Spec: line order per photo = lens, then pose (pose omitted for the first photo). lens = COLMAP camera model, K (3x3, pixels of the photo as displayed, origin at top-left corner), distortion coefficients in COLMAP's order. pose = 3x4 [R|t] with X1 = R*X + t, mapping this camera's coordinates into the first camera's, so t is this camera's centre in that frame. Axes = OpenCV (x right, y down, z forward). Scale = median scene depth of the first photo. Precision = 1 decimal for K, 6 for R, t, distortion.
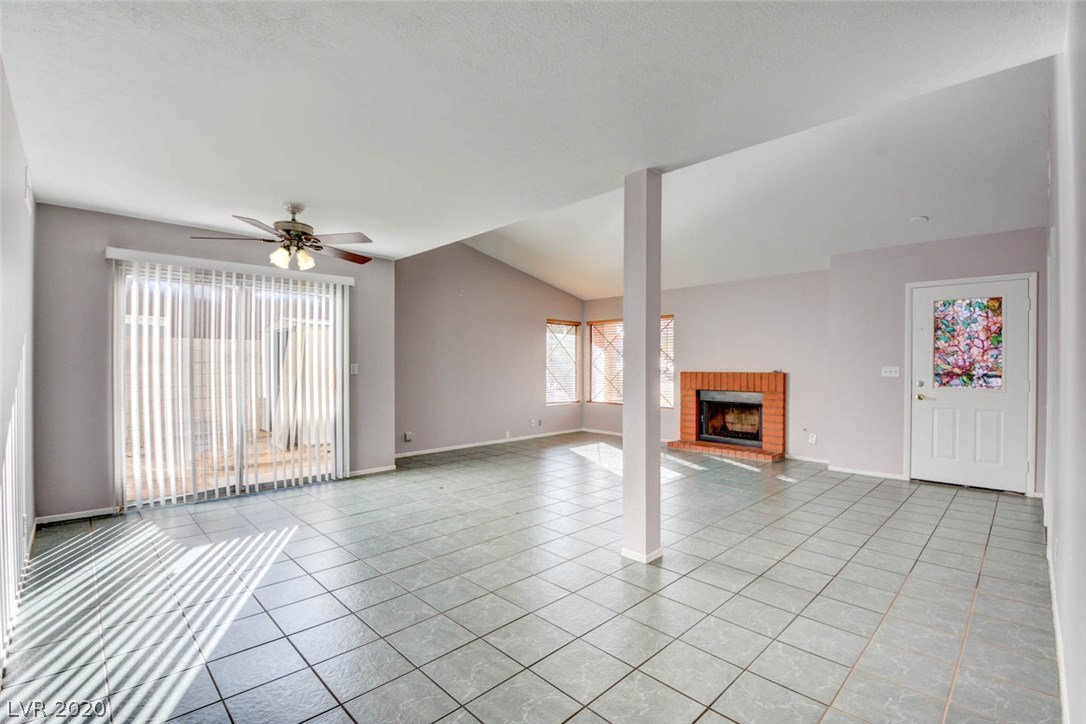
lens RADIAL K [[481.1, 0, 544.2], [0, 481.1, 367.5], [0, 0, 1]] dist [0.014067, -0.020975]
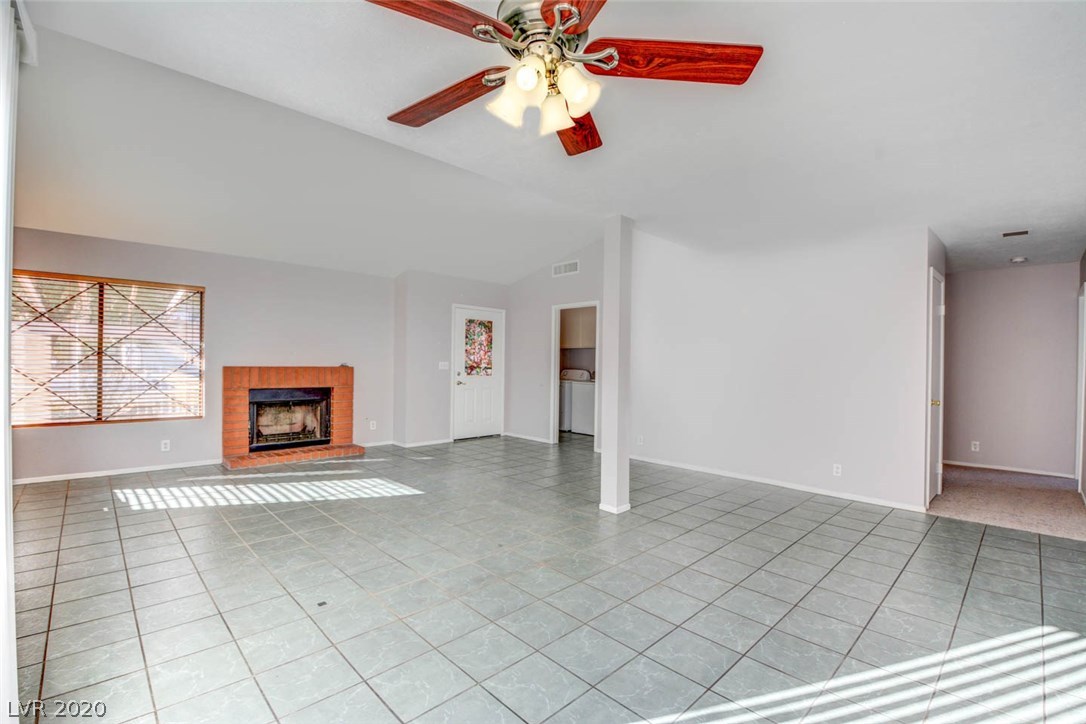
lens RADIAL K [[481.1, 0, 544.2], [0, 481.1, 367.5], [0, 0, 1]] dist [0.014067, -0.020975]
pose [[0.009581, -0.012553, 0.999875, -0.704437], [-0.010572, 0.999864, 0.012654, -0.006960], [-0.999898, -0.010692, 0.009447, 0.754604]]
